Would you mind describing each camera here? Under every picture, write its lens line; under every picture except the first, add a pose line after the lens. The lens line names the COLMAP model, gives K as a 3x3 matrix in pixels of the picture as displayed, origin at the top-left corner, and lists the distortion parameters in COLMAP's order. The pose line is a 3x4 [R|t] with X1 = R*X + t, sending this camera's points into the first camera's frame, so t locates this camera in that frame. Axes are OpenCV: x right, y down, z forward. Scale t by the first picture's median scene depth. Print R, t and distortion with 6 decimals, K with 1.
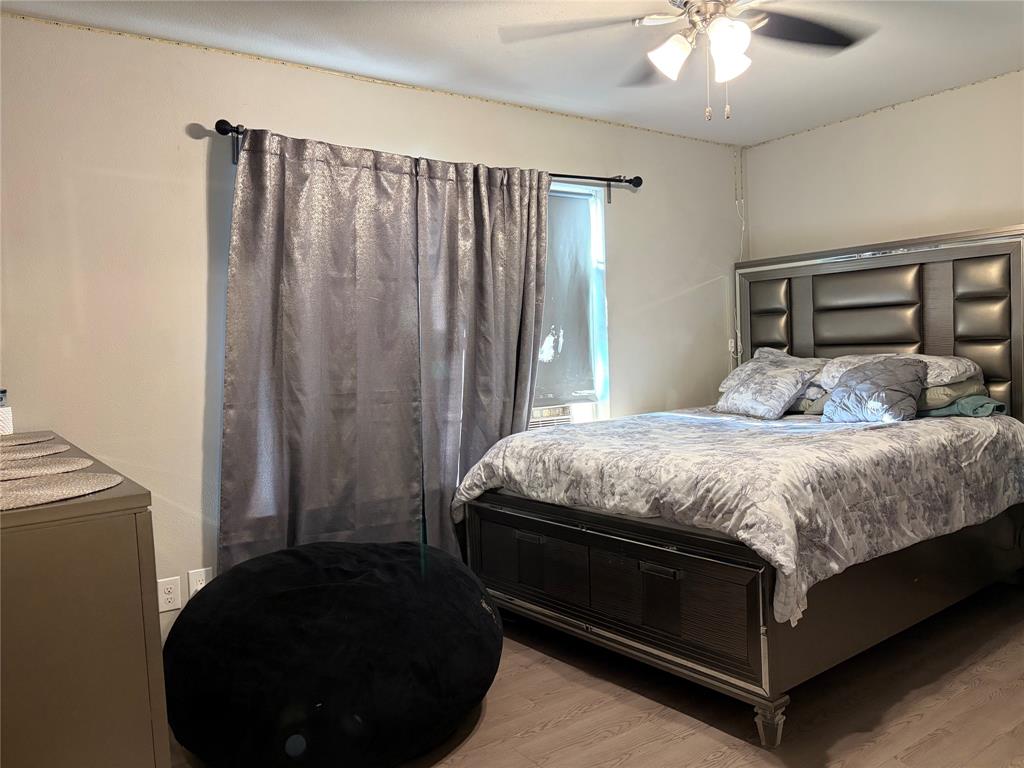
lens RADIAL K [[772.8, 0, 509.1], [0, 772.8, 382.7], [0, 0, 1]] dist [0.030702, -0.021688]
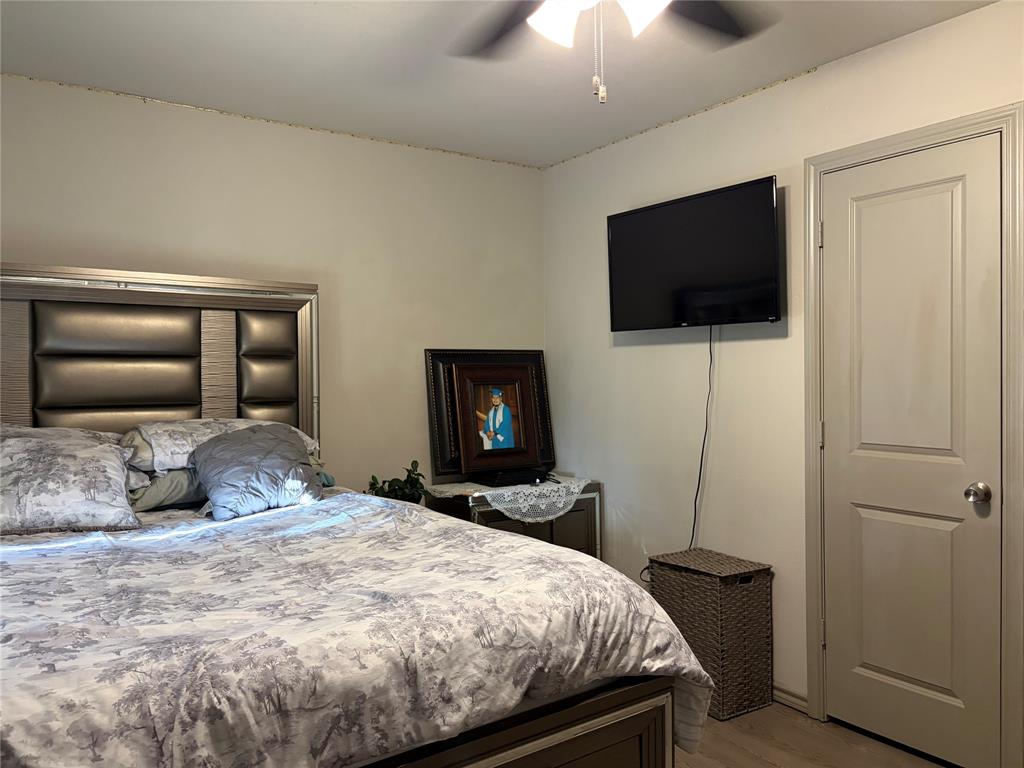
lens RADIAL K [[772.8, 0, 510.1], [0, 772.8, 387.2], [0, 0, 1]] dist [0.030702, -0.021688]
pose [[0.021151, 0.023449, 0.999501, -0.391922], [0.043383, 0.998762, -0.024350, -0.051441], [-0.998835, 0.043876, 0.020108, 0.943058]]
